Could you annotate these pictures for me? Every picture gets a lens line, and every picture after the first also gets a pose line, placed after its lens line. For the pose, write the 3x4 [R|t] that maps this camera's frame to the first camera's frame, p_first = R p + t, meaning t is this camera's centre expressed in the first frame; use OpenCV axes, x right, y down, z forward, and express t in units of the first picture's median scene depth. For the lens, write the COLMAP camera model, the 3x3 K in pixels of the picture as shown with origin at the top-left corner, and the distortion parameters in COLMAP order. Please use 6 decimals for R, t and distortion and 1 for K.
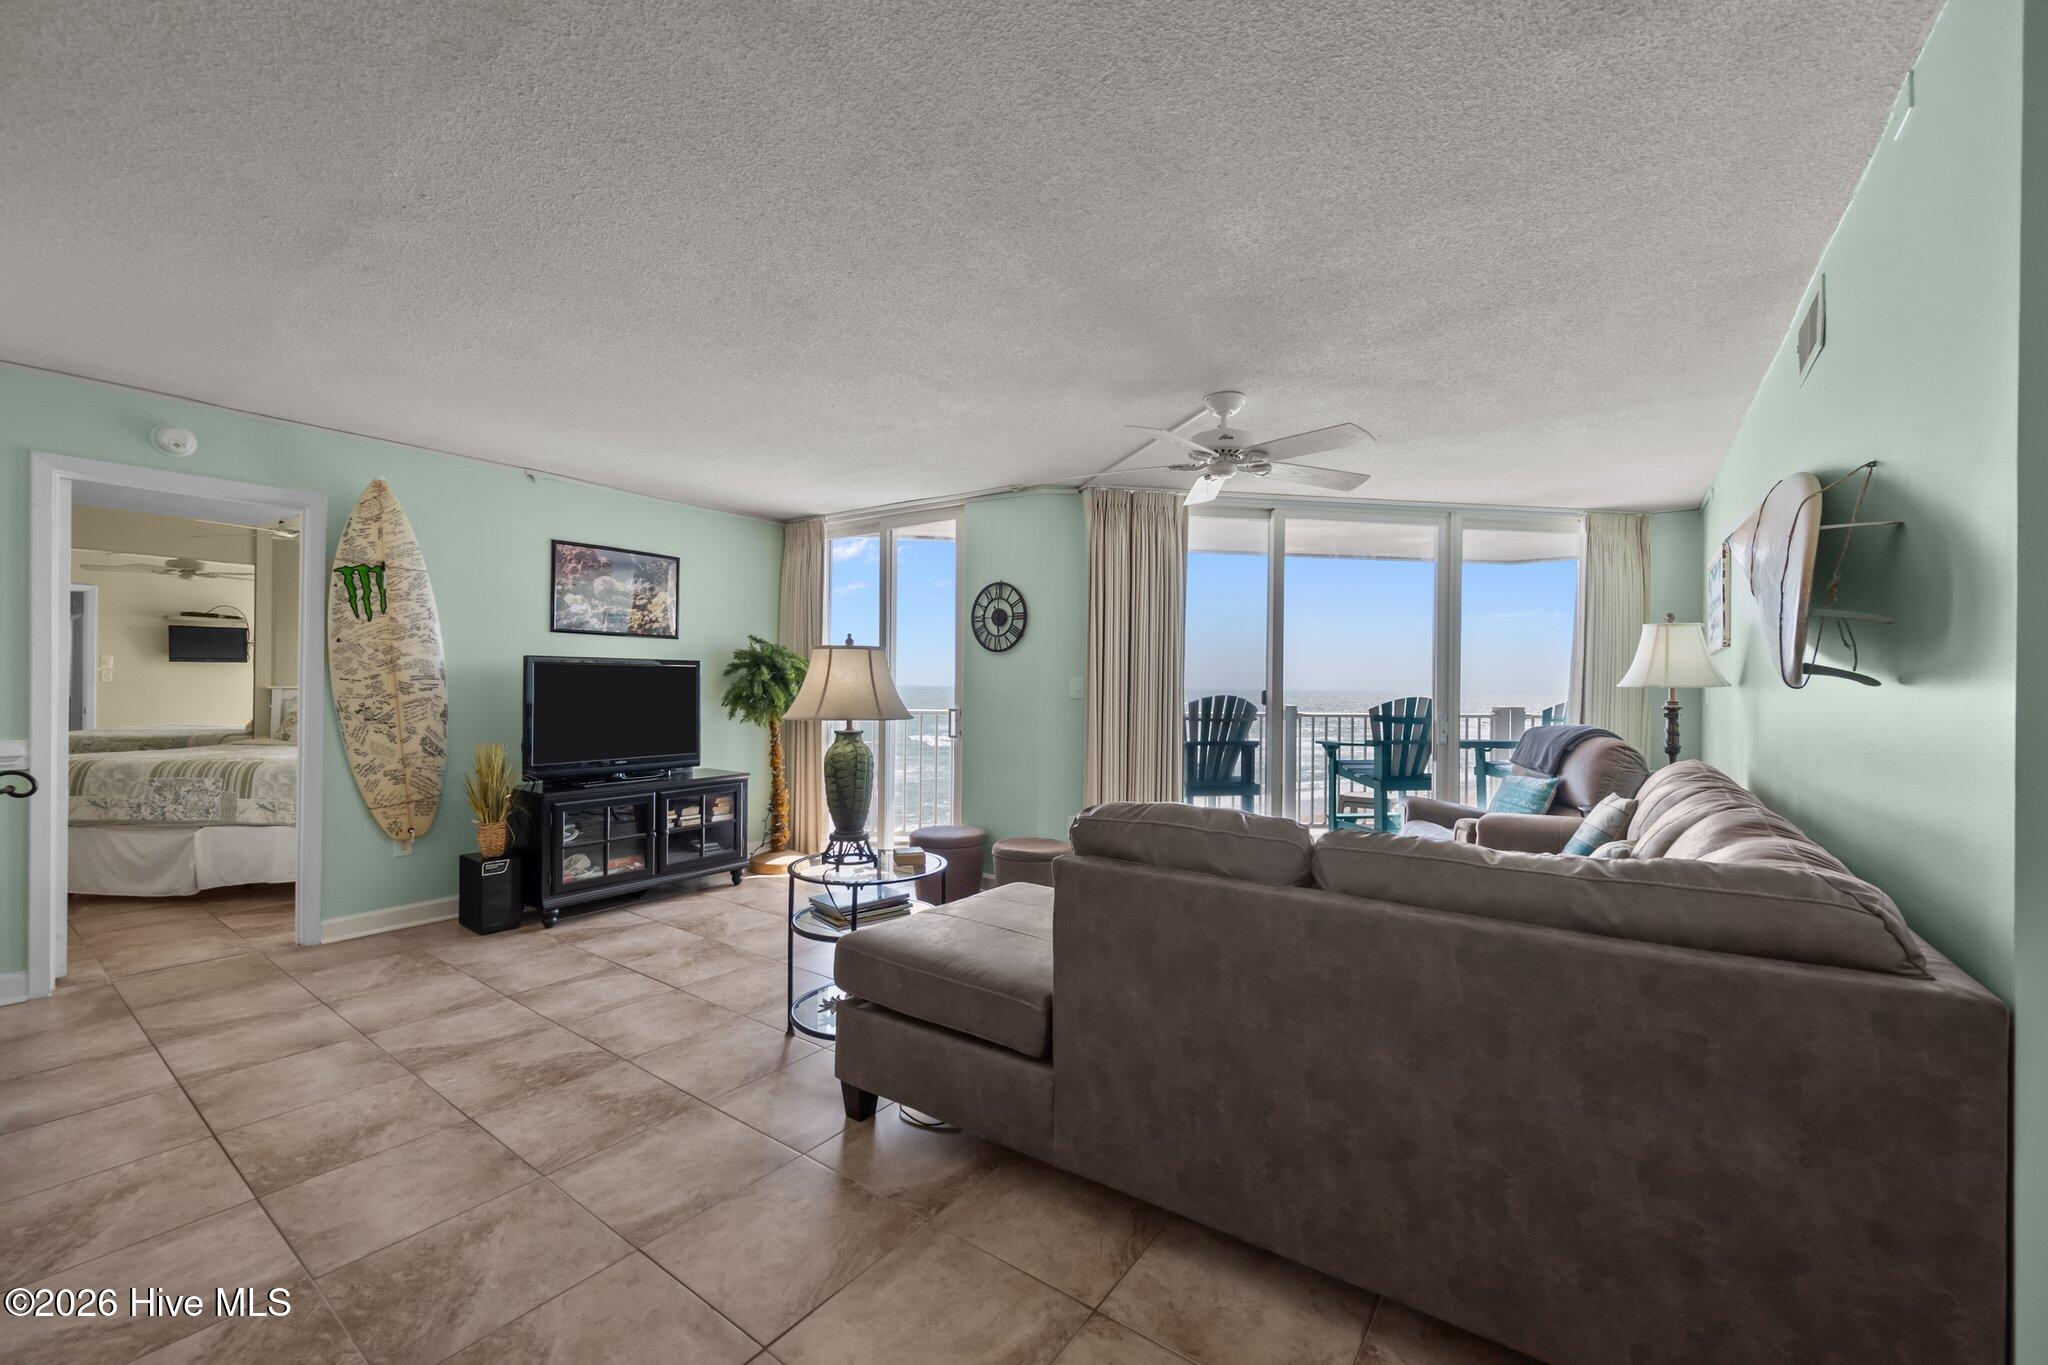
lens RADIAL K [[810.8, 0, 1025.7], [0, 810.8, 685.1], [0, 0, 1]] dist [0.001103, -0.000244]
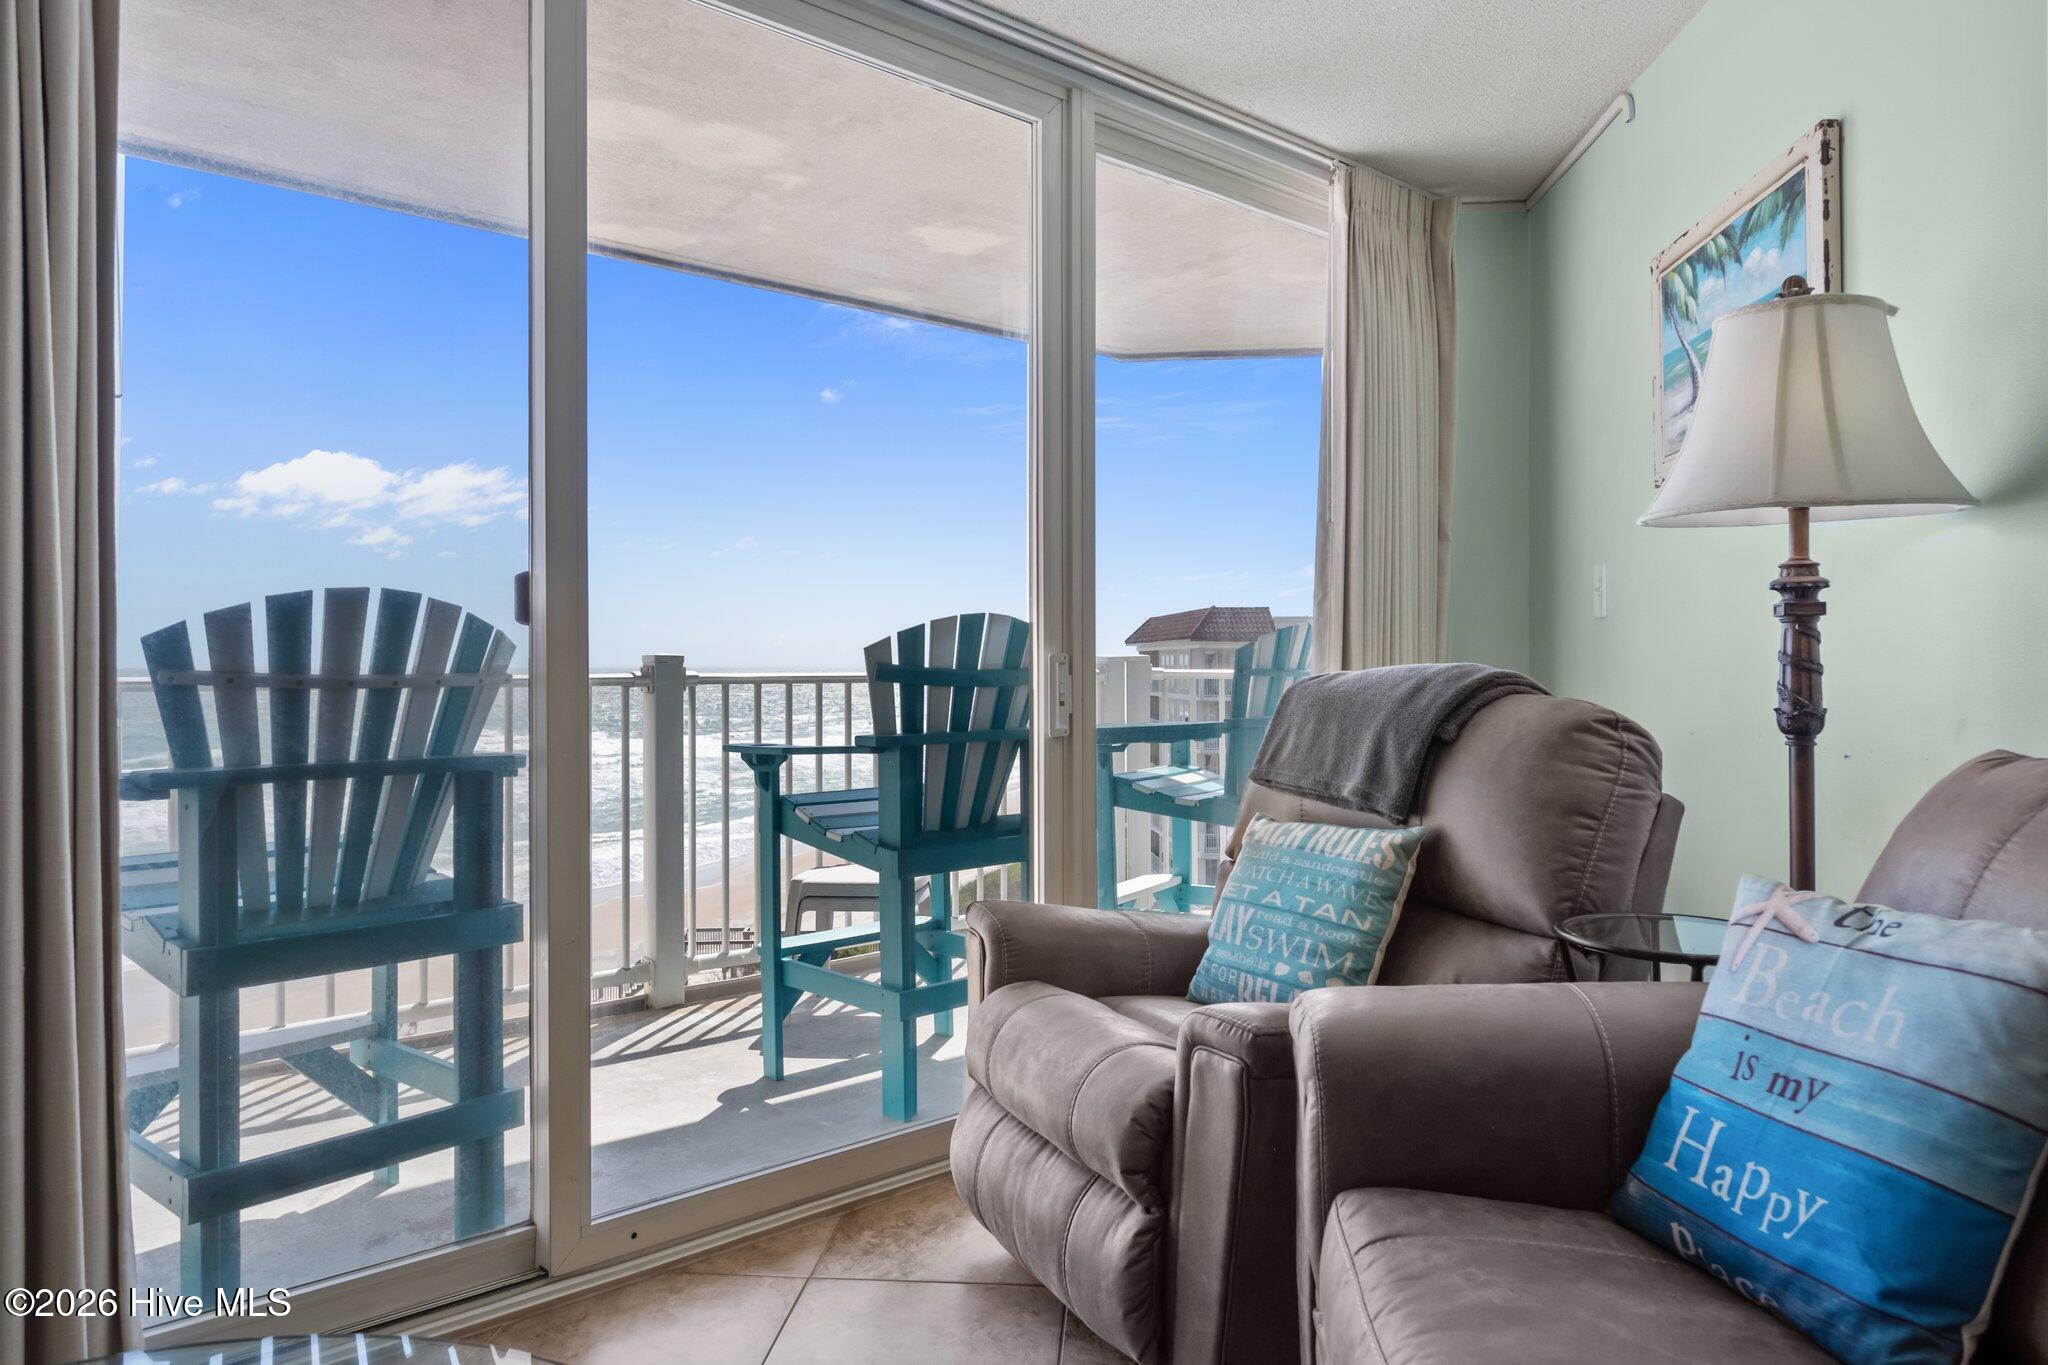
lens RADIAL K [[1291.6, 0, 1020.8], [0, 1291.6, 655.7], [0, 0, 1]] dist [0.001757, -0.001431]
pose [[0.857079, -0.009775, 0.515093, 0.225745], [0.012033, 0.999927, -0.001045, 0.040325], [-0.515045, 0.007094, 0.857134, 0.567295]]
